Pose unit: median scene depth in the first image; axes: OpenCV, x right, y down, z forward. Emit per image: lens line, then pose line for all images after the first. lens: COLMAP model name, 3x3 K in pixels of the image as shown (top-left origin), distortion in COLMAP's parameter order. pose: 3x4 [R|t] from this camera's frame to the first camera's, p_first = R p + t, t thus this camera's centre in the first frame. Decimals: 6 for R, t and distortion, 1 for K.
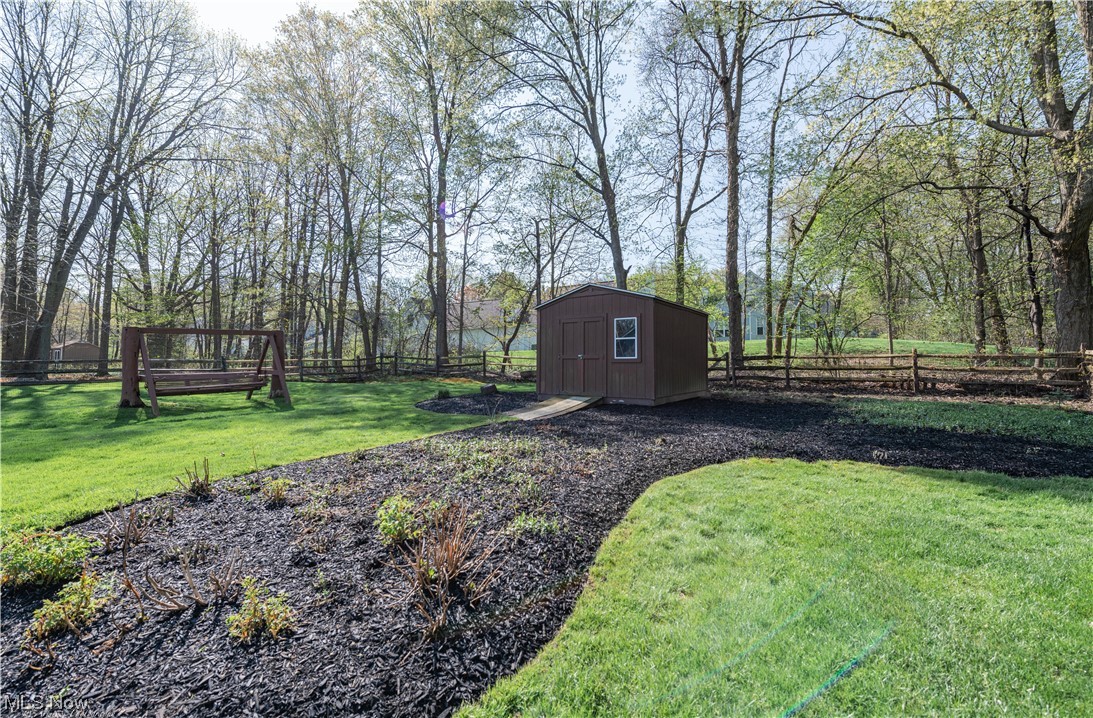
lens RADIAL K [[485.2, 0, 546.4], [0, 485.2, 360.2], [0, 0, 1]] dist [-0.000898, -0.000024]
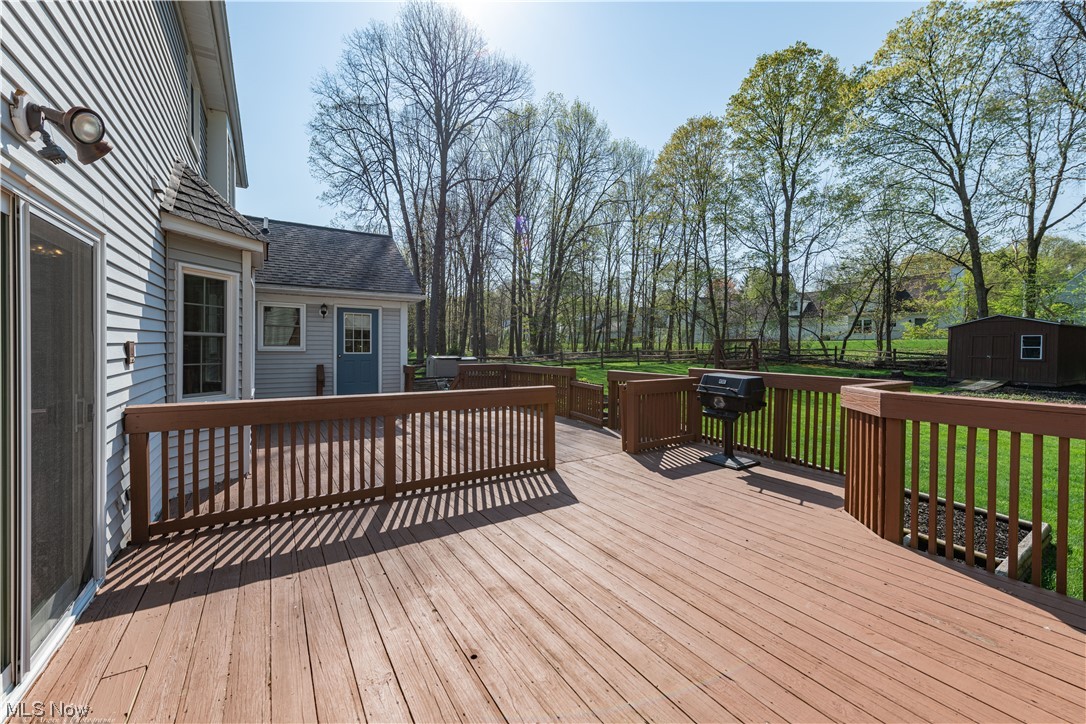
lens RADIAL K [[441.8, 0, 544.4], [0, 441.8, 356.9], [0, 0, 1]] dist [0.001673, 0.000014]
pose [[0.888417, 0.022243, -0.458498, -0.351805], [-0.008672, 0.999460, 0.031683, -0.025263], [0.458956, -0.024171, 0.888130, -0.639201]]
